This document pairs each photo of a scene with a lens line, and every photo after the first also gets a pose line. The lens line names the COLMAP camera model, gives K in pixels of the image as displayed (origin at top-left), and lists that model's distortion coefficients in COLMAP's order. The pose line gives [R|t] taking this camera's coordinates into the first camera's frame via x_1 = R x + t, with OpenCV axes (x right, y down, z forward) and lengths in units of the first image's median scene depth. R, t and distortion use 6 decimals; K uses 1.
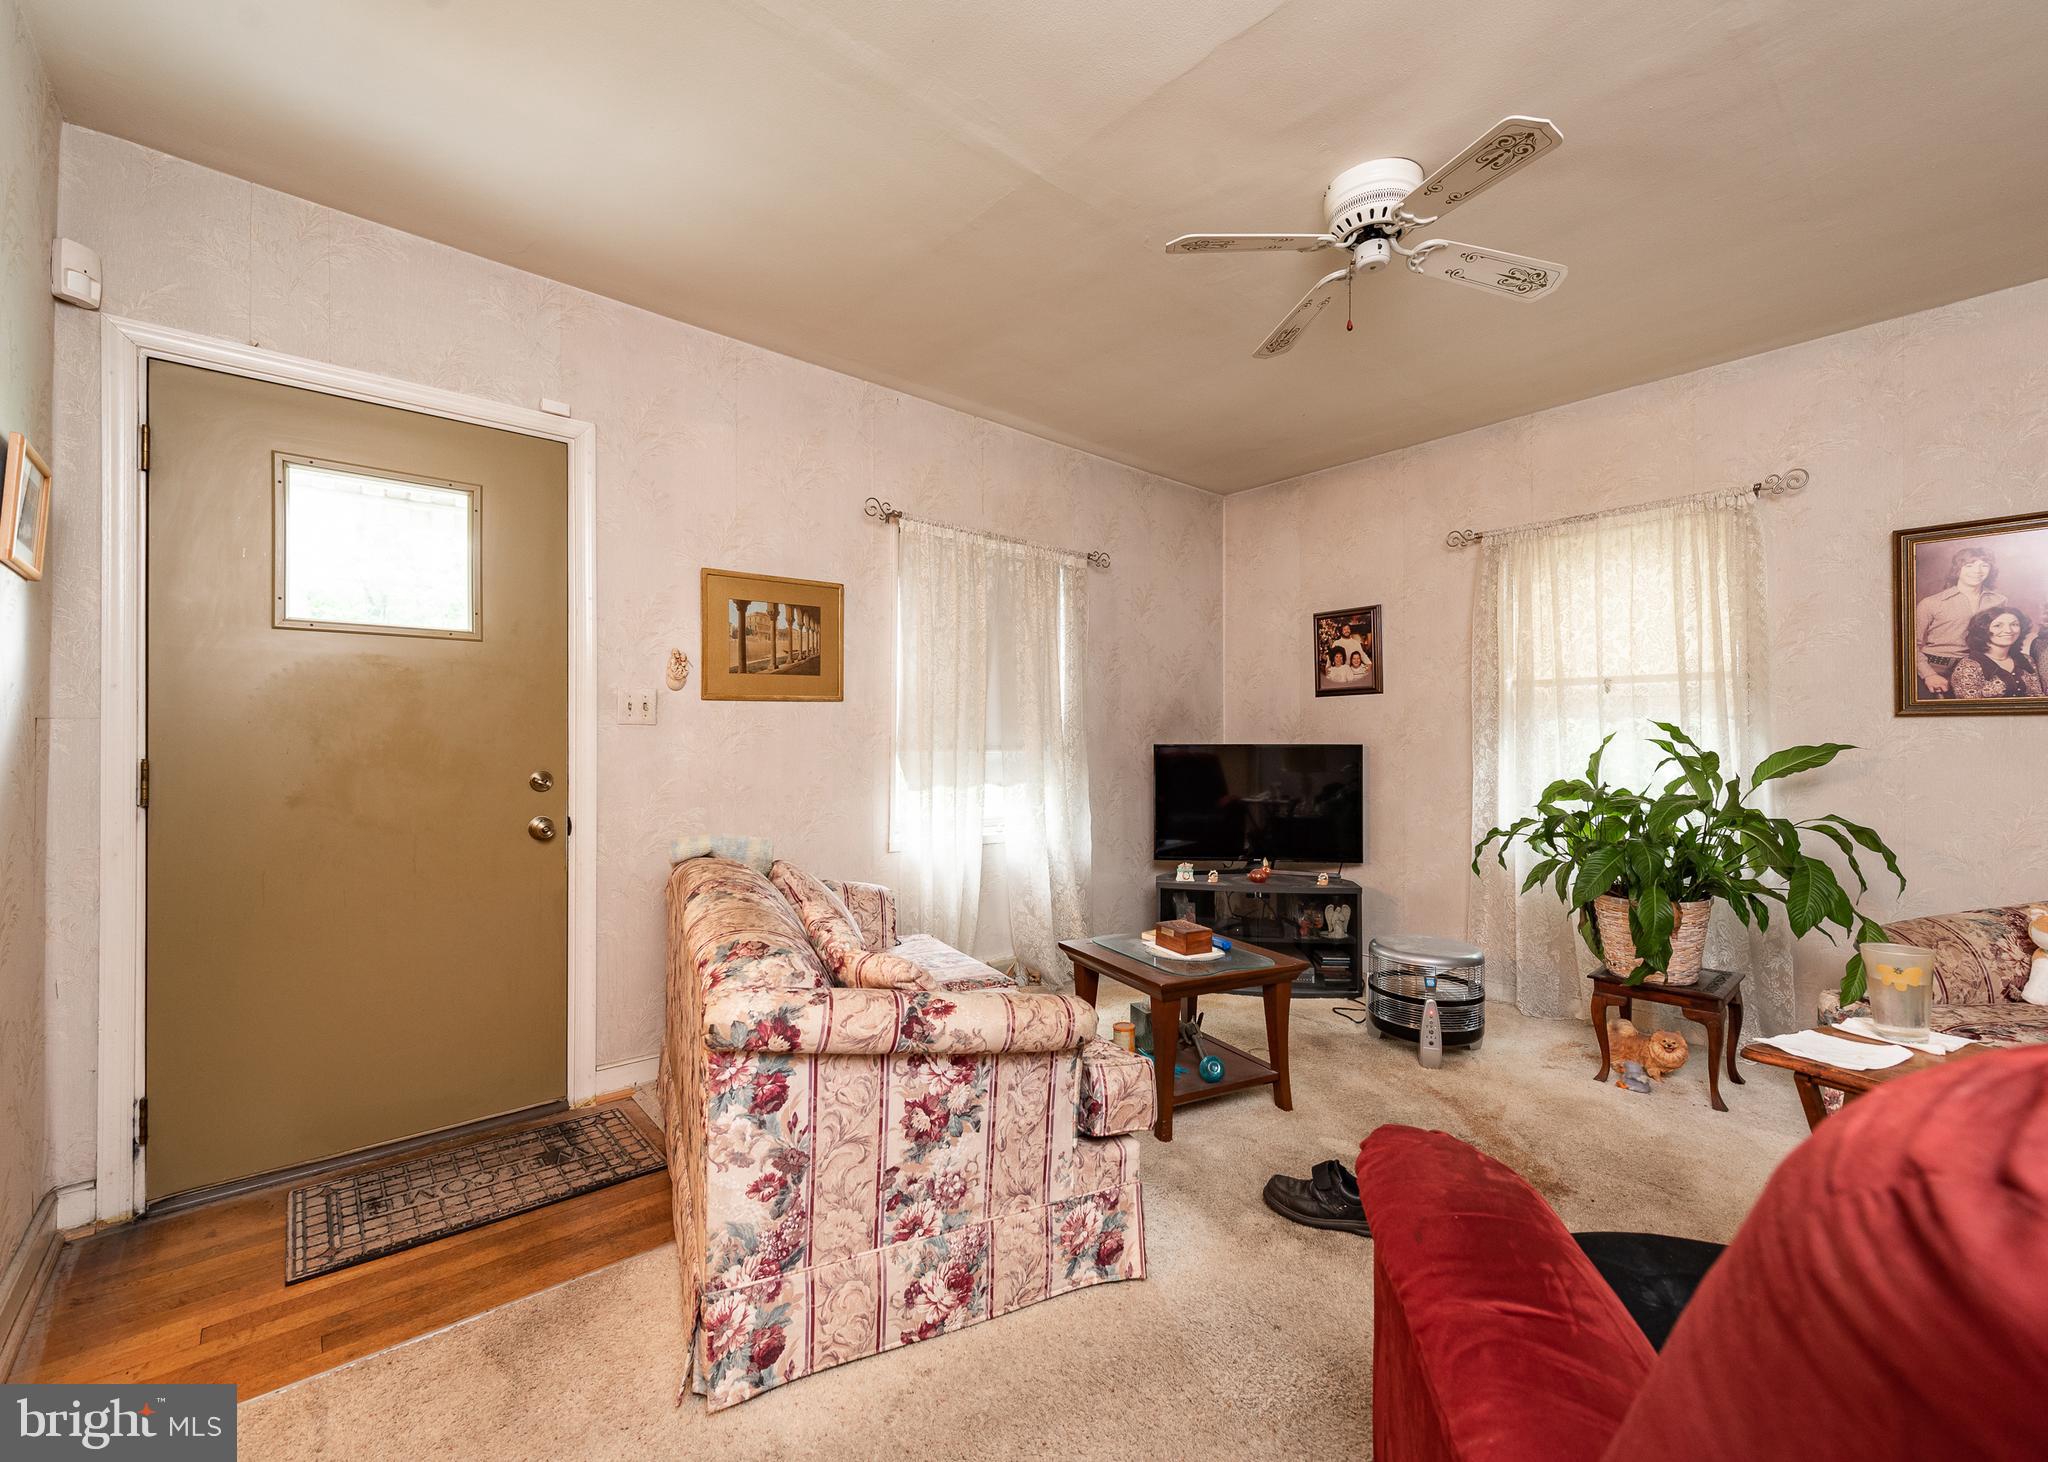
lens RADIAL K [[839.6, 0, 1024.0], [0, 839.6, 731.0], [0, 0, 1]] dist [-0.000195, -0.000092]
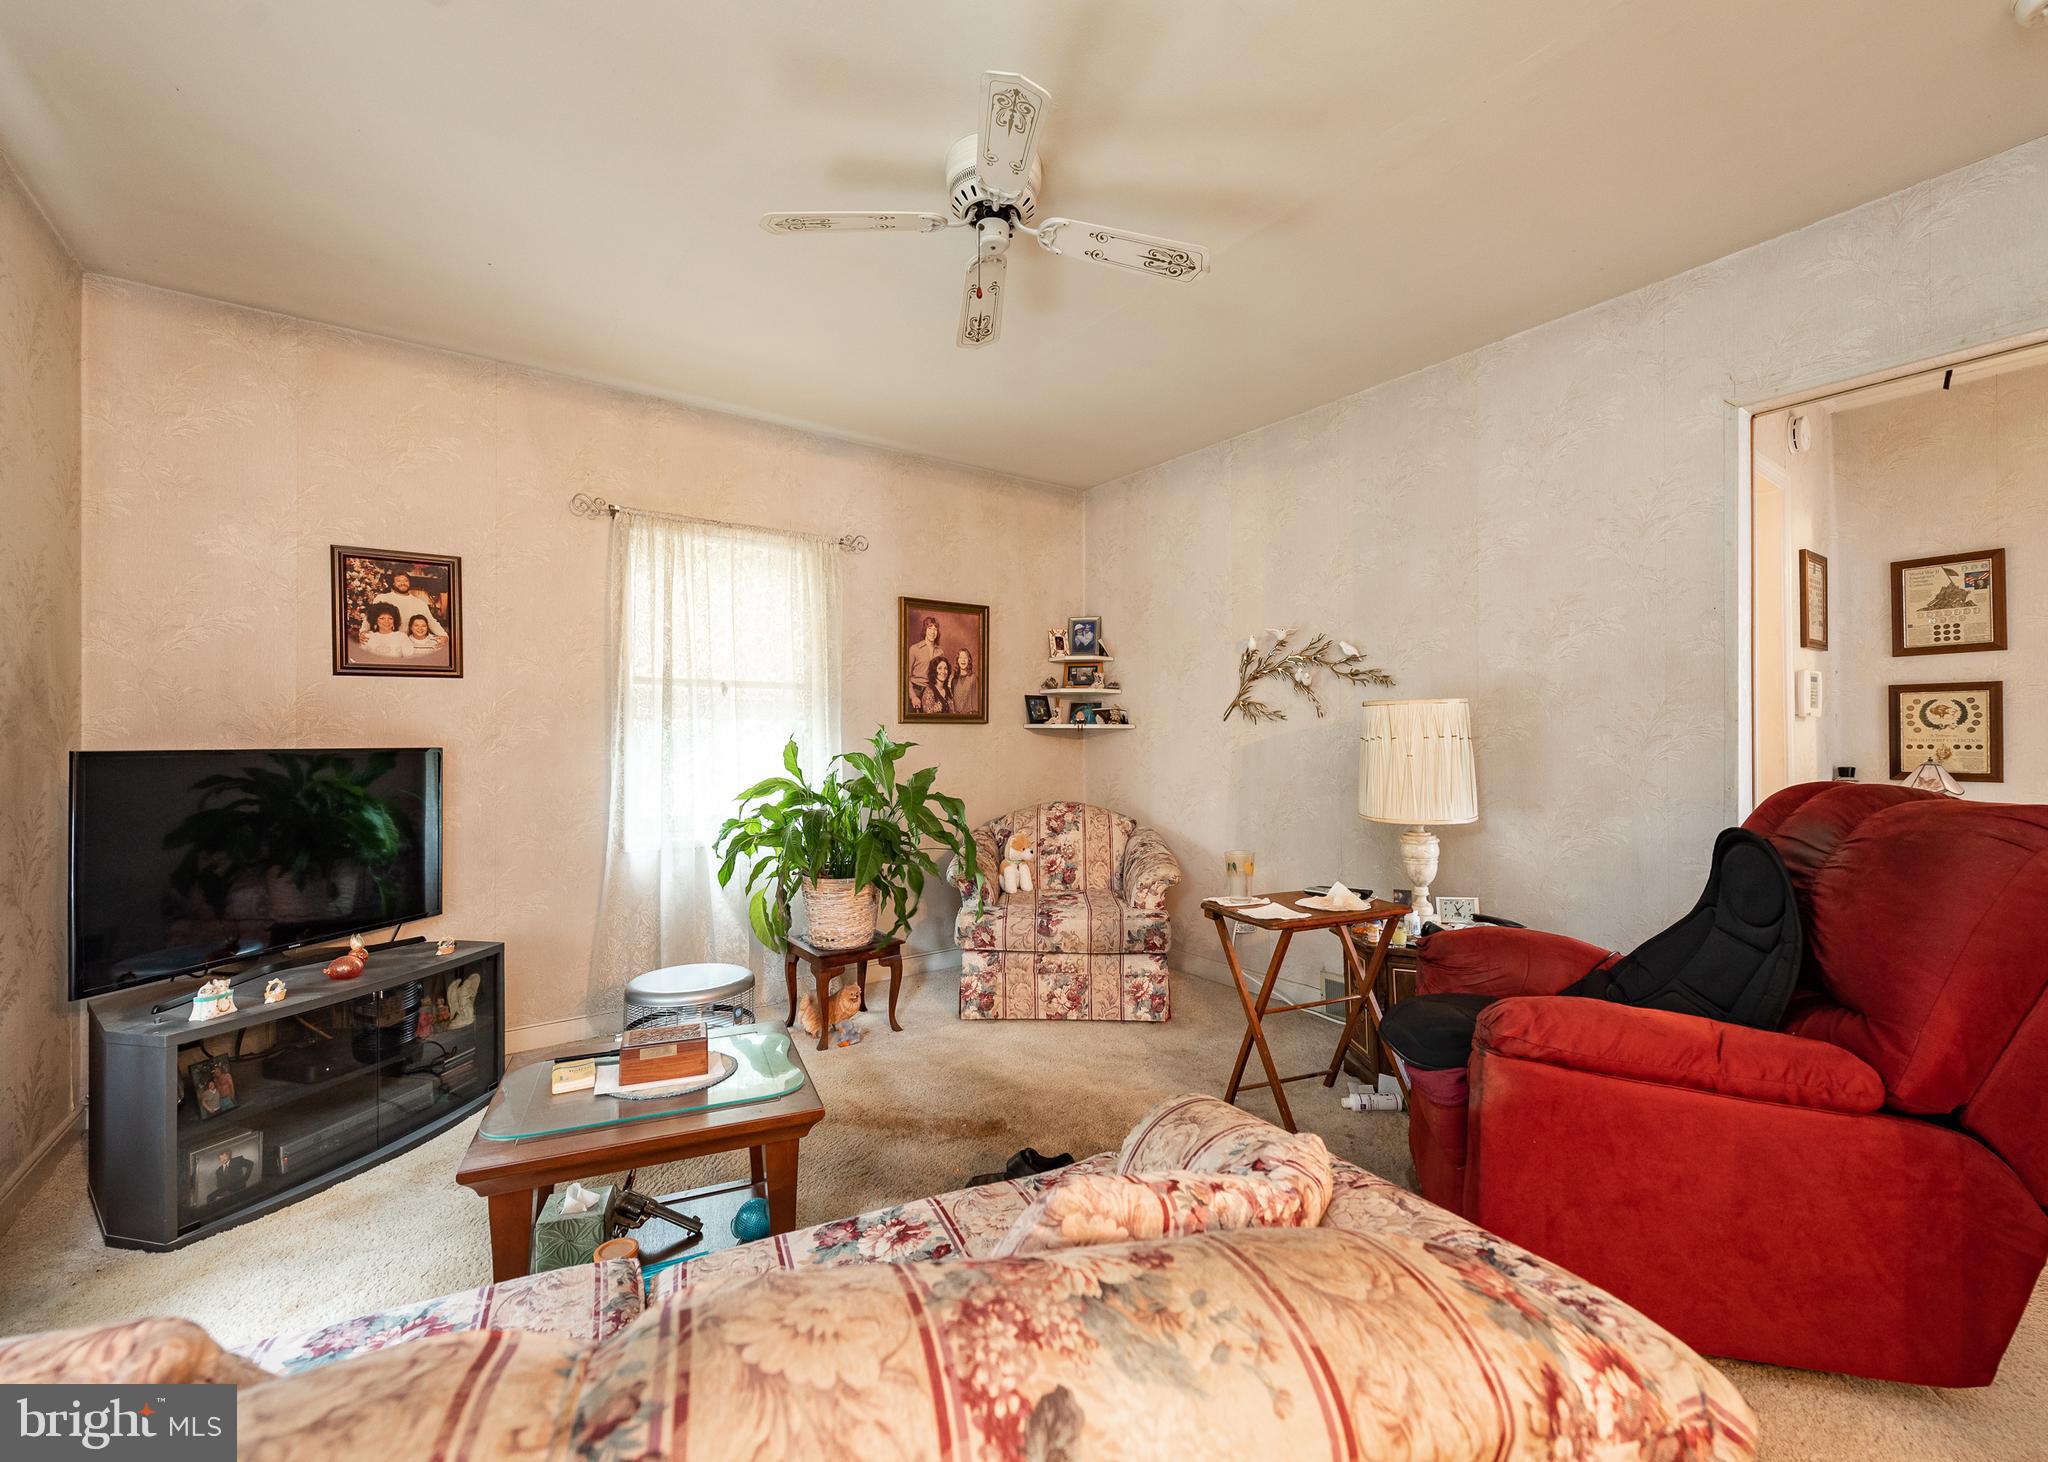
lens RADIAL K [[832.3, 0, 1067.2], [0, 832.3, 728.7], [0, 0, 1]] dist [-0.001033, -0.000505]
pose [[0.069969, 0.012828, 0.997467, -0.263861], [-0.006789, 0.999900, -0.012383, 0.005074], [-0.997526, -0.005905, 0.070050, 0.419681]]
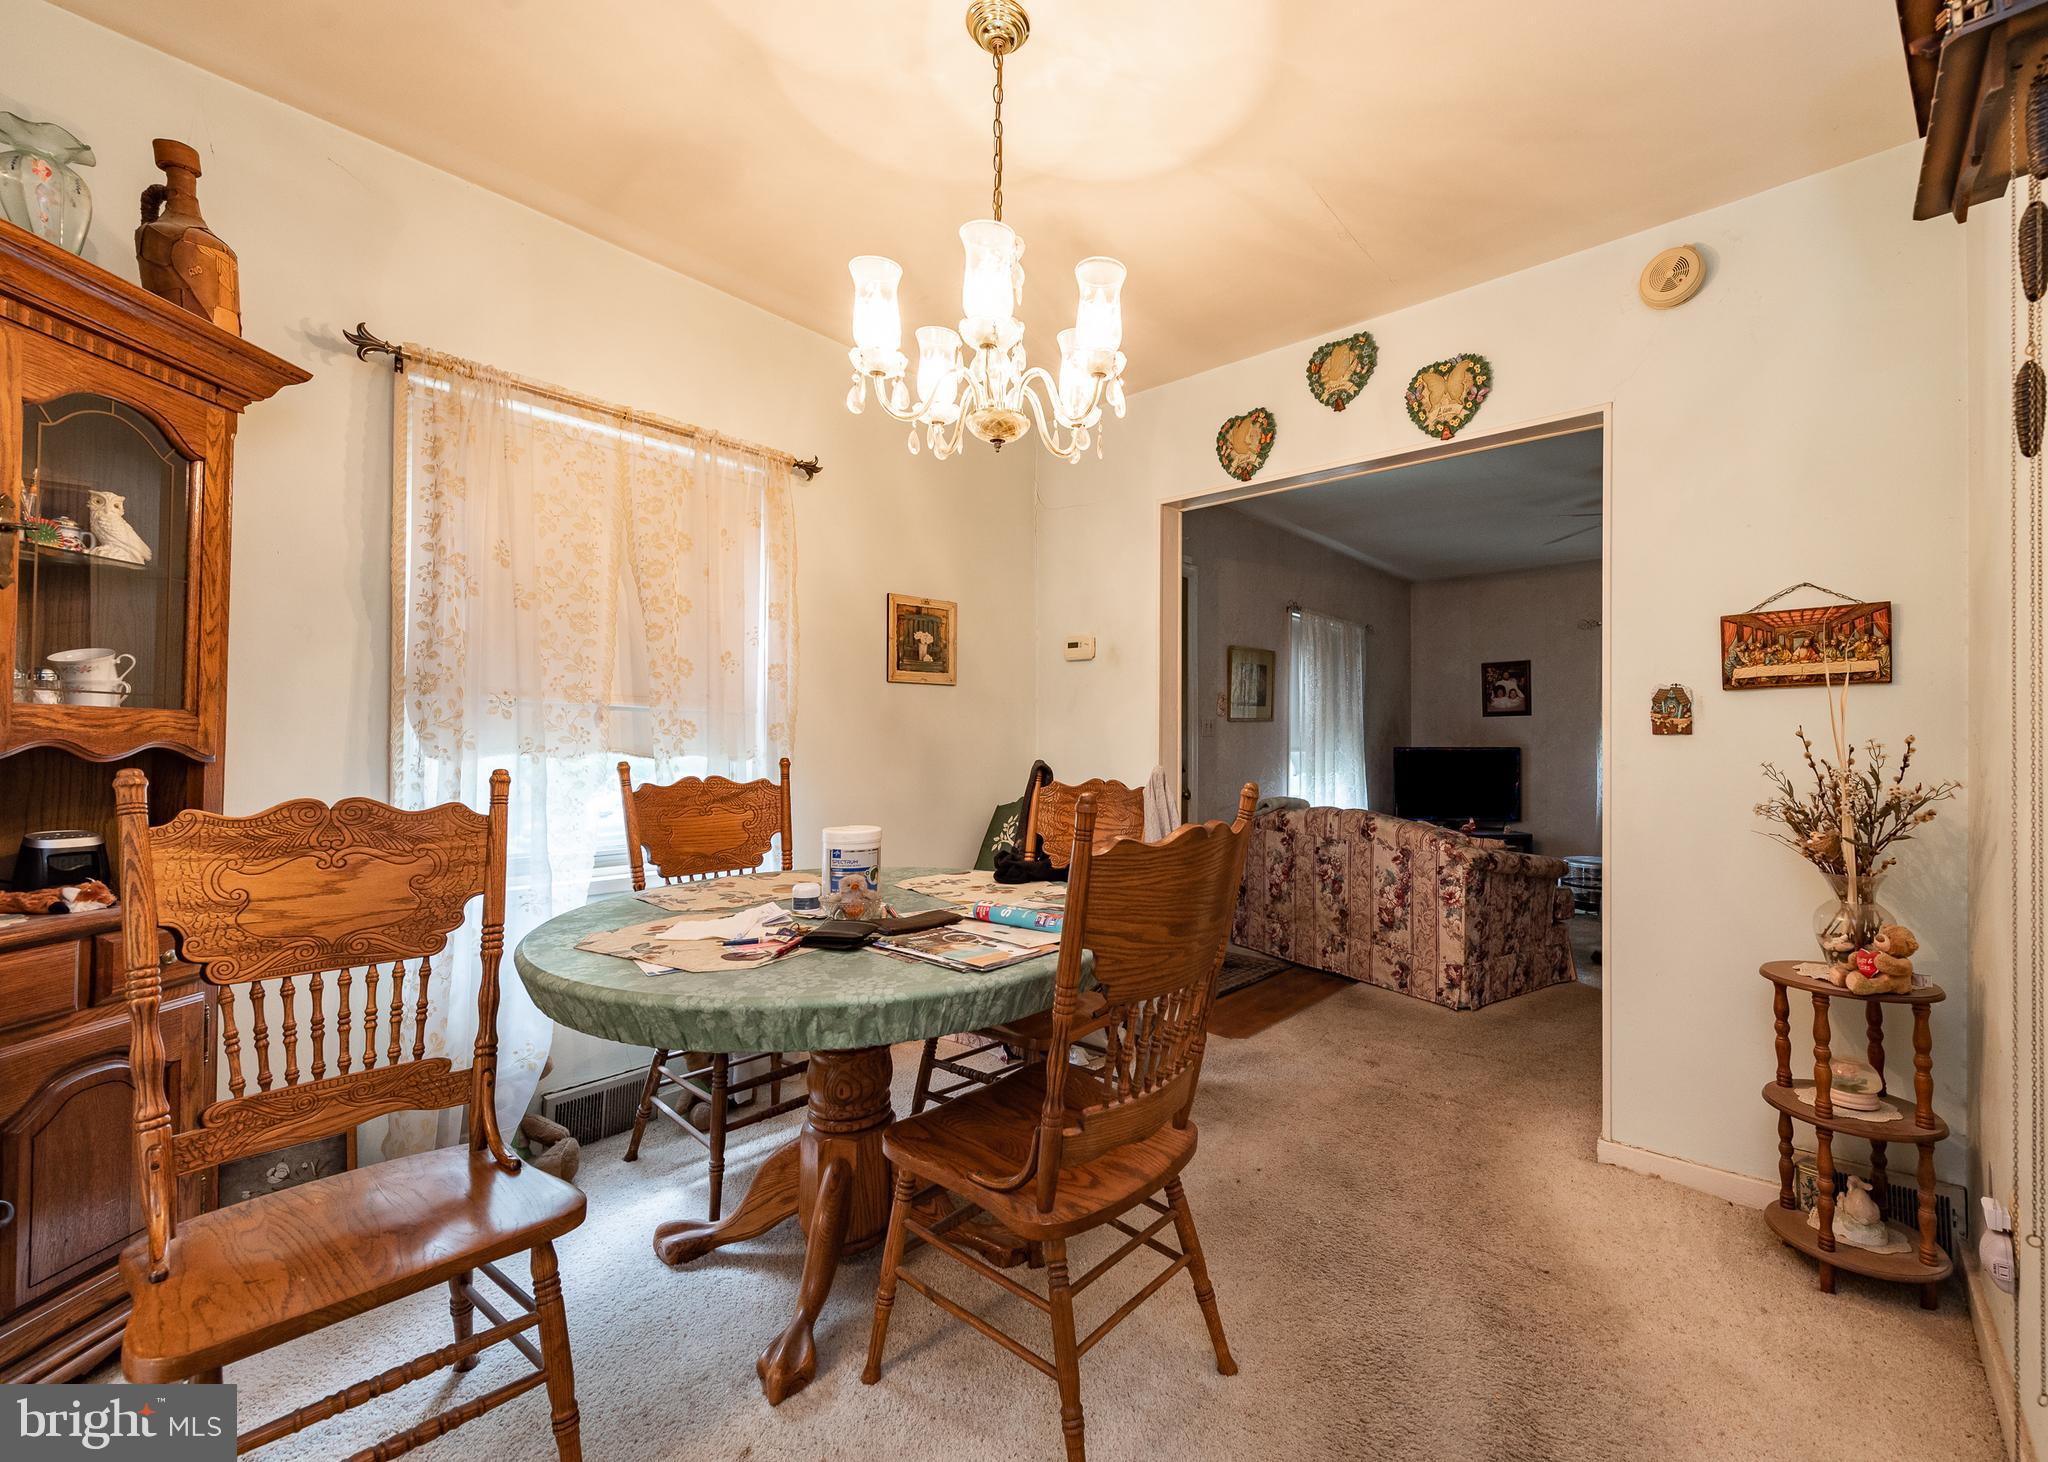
lens RADIAL K [[832.3, 0, 1067.2], [0, 832.3, 728.7], [0, 0, 1]] dist [-0.001033, -0.000505]
pose [[0.992182, 0.001471, 0.124788, -0.651176], [-0.000971, 0.999991, -0.004068, -0.012159], [-0.124793, 0.003915, 0.992175, -0.465962]]
